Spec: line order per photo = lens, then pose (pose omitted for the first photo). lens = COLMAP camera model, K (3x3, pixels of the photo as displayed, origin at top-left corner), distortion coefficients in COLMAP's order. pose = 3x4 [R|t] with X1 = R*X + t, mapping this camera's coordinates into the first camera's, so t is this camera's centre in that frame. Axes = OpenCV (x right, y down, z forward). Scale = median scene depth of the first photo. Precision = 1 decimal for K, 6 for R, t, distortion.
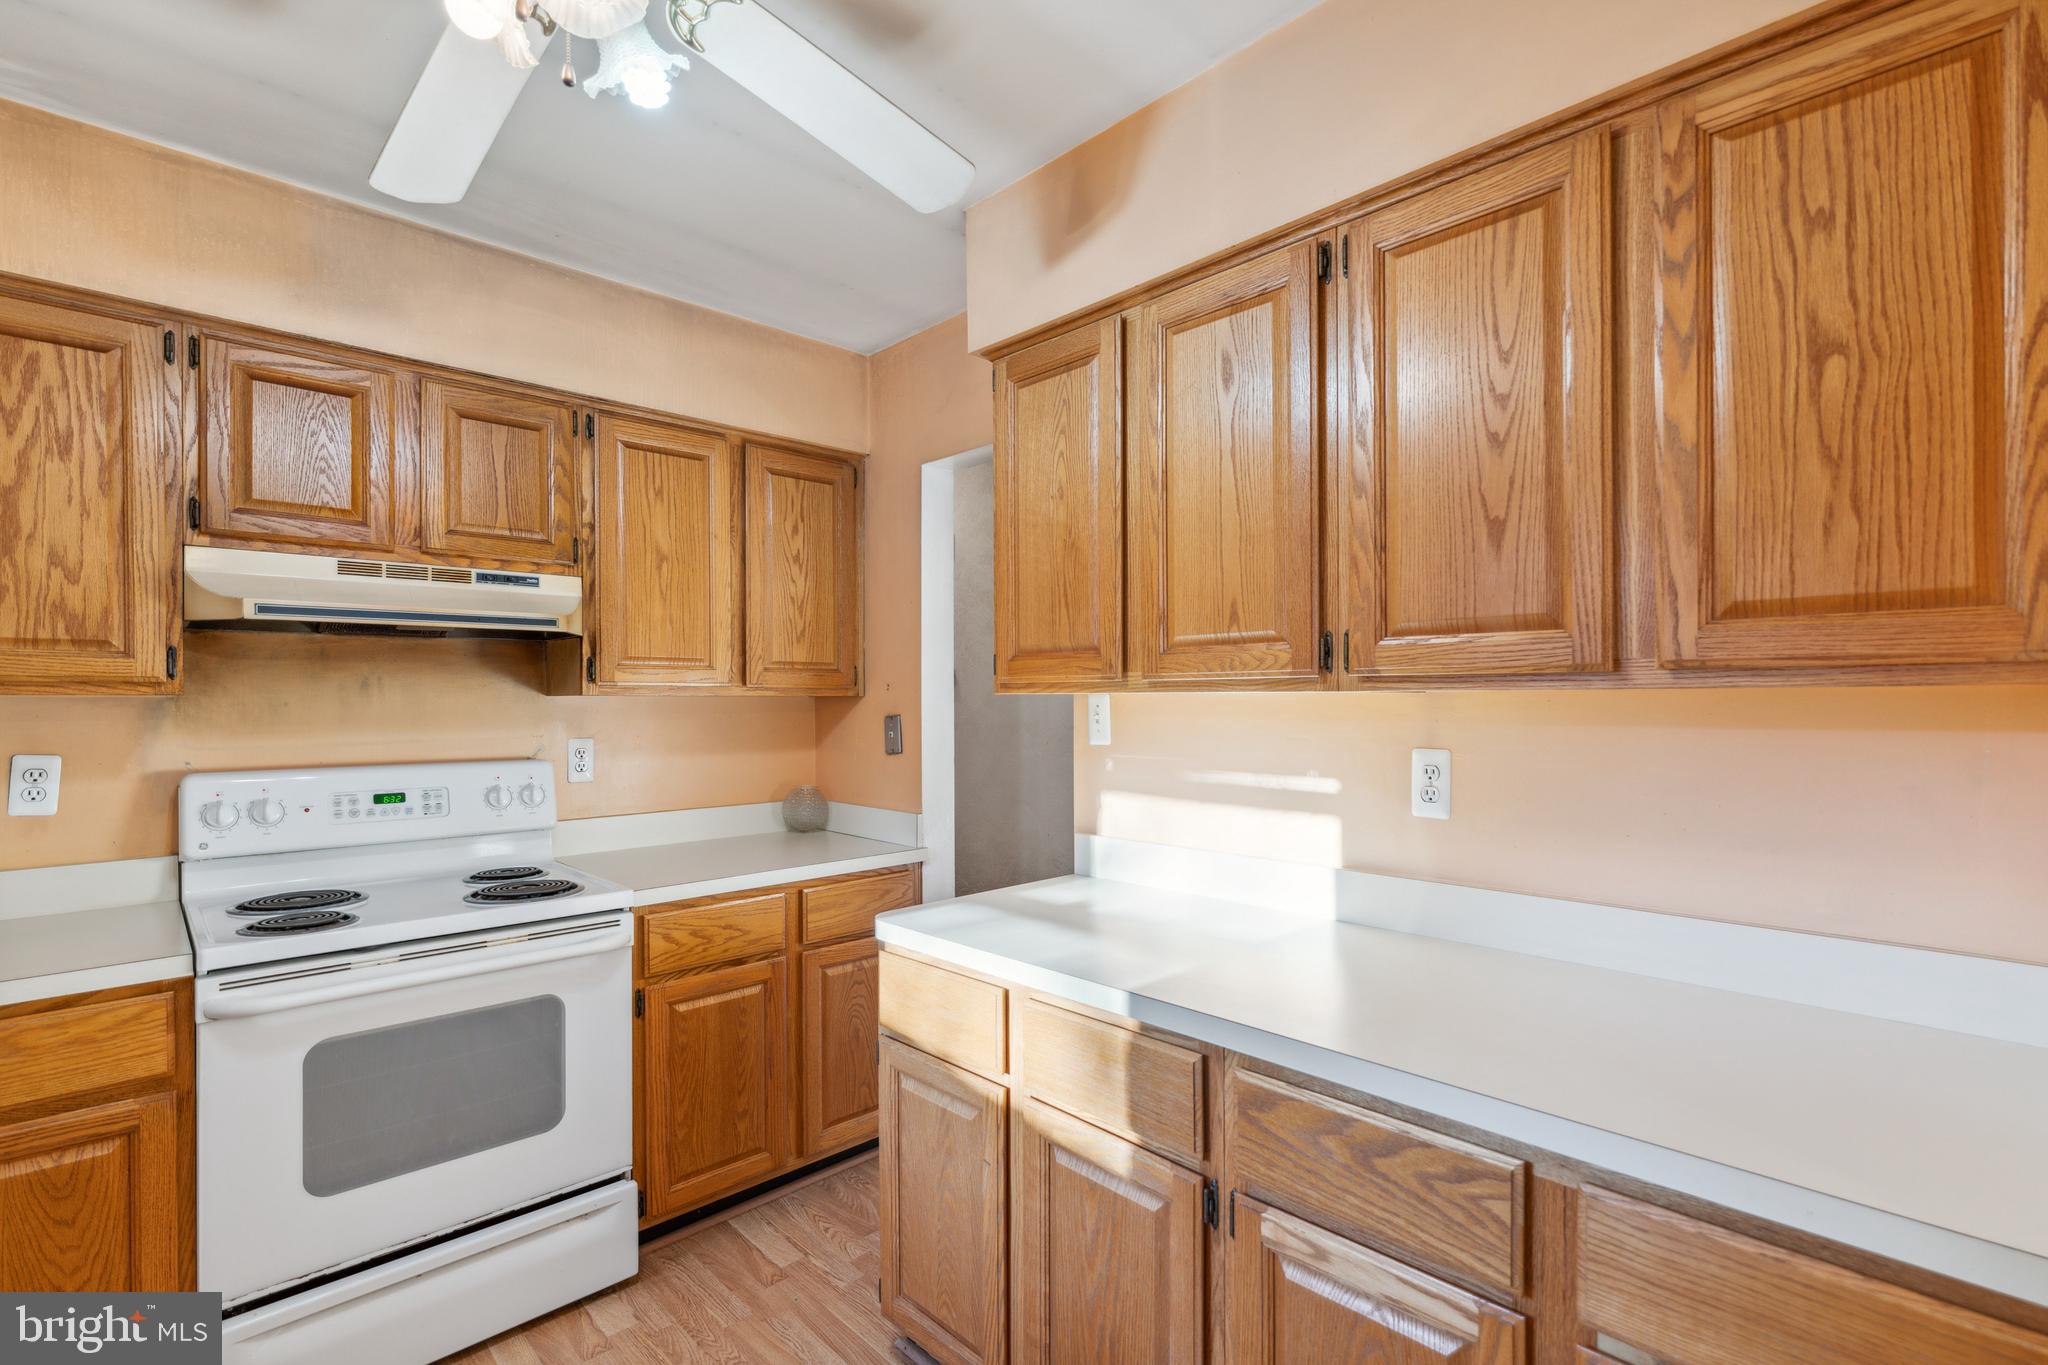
lens RADIAL K [[934.3, 0, 1039.8], [0, 934.3, 701.7], [0, 0, 1]] dist [-0.001098, 0.000302]
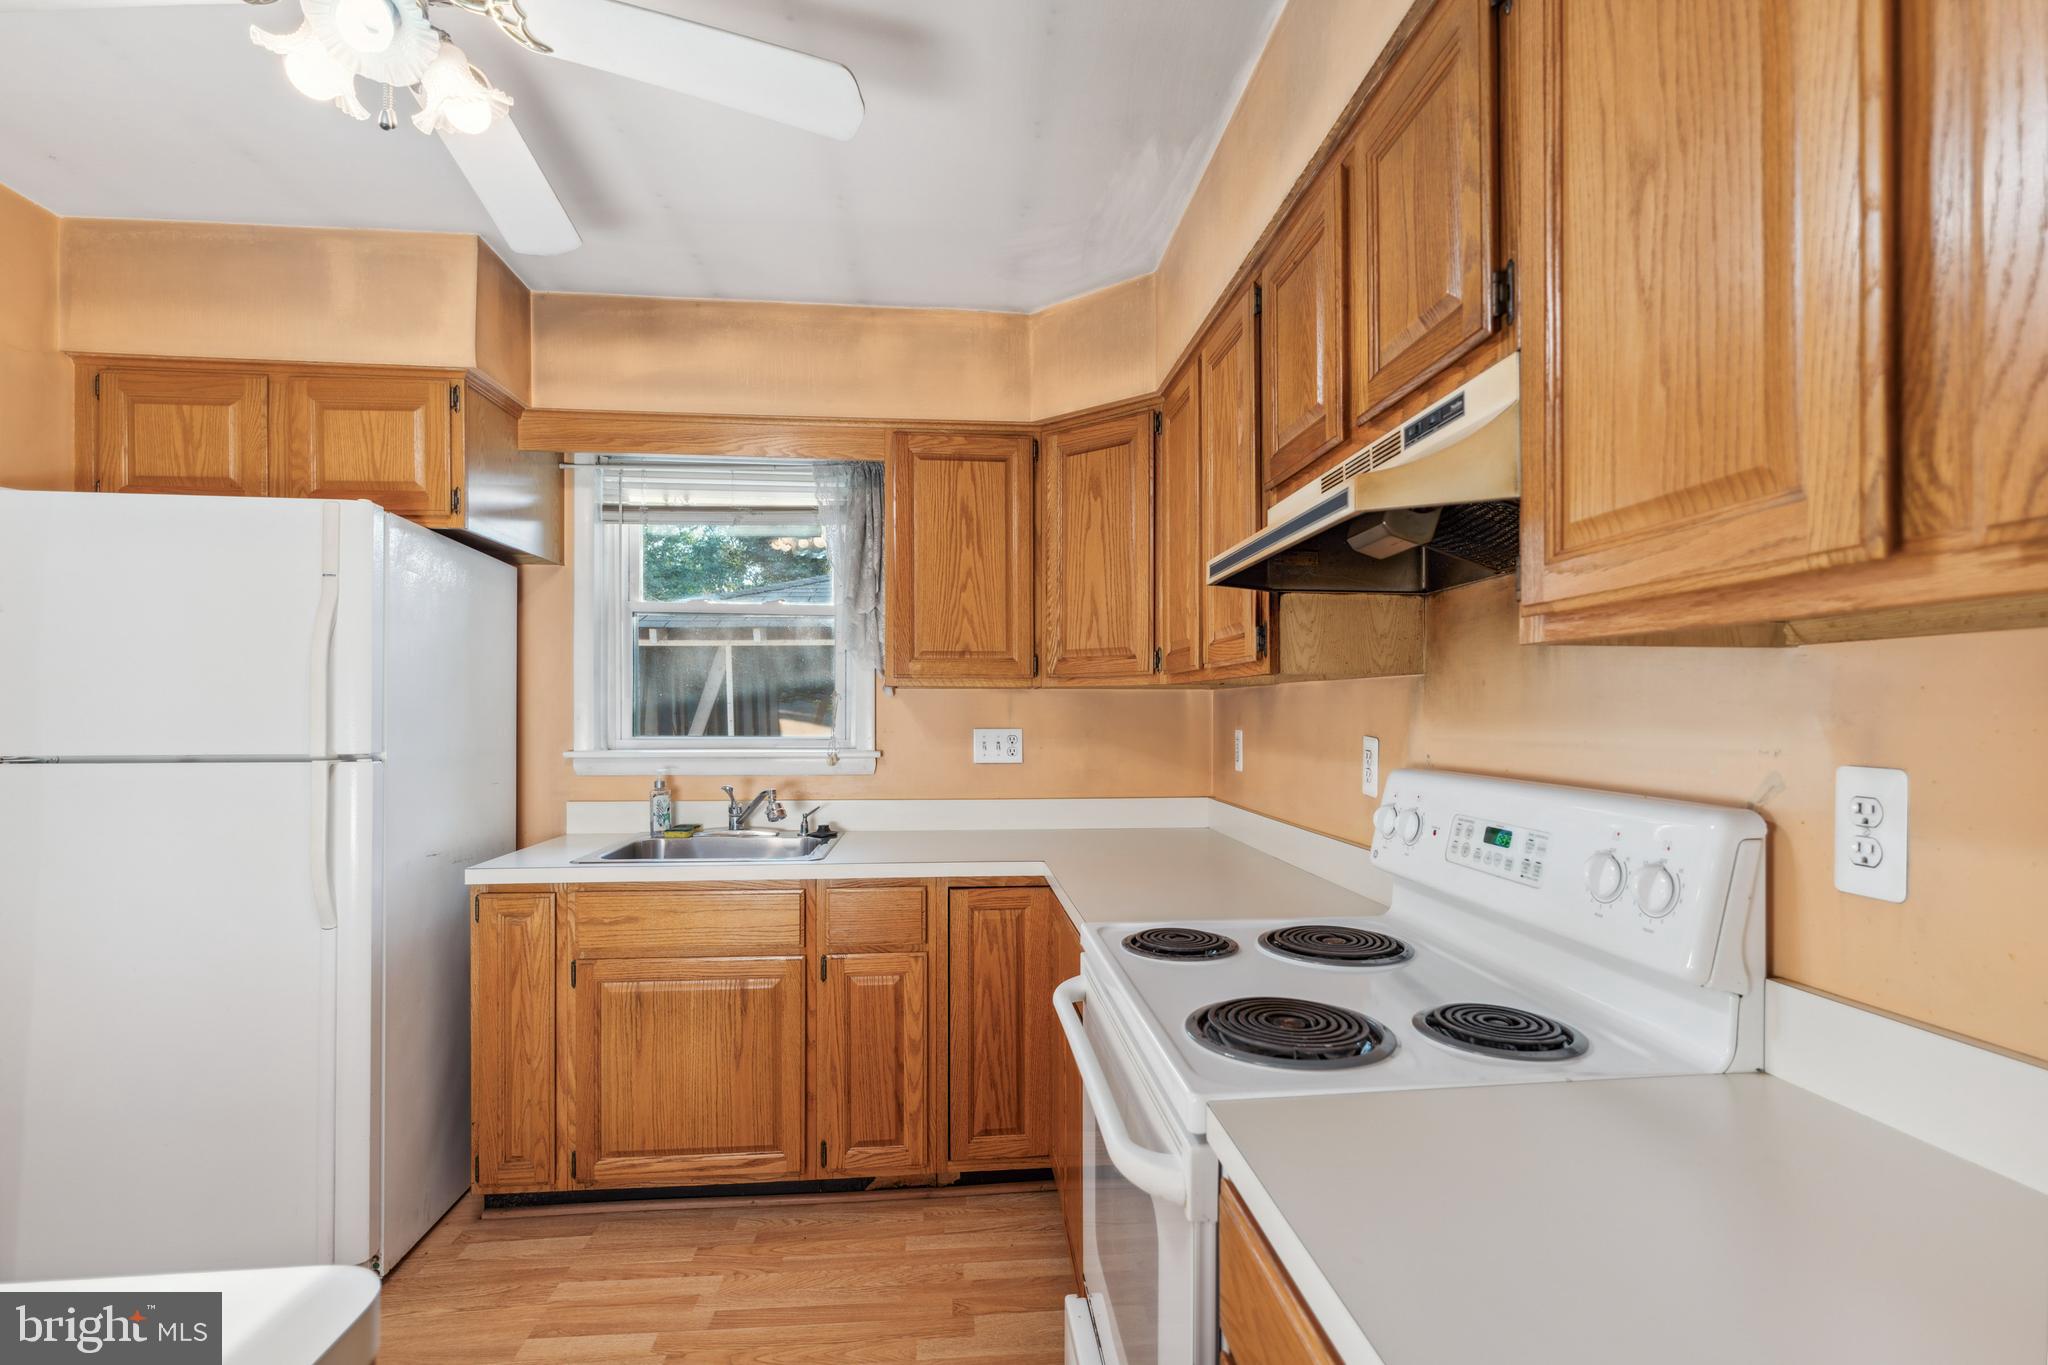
lens RADIAL K [[934.3, 0, 1047.9], [0, 934.3, 718.8], [0, 0, 1]] dist [-0.001098, 0.000302]
pose [[-0.619145, 0.010446, -0.785207, -0.053705], [-0.000338, 0.999908, 0.013569, 0.020952], [0.785277, 0.008666, -0.619084, 1.195535]]
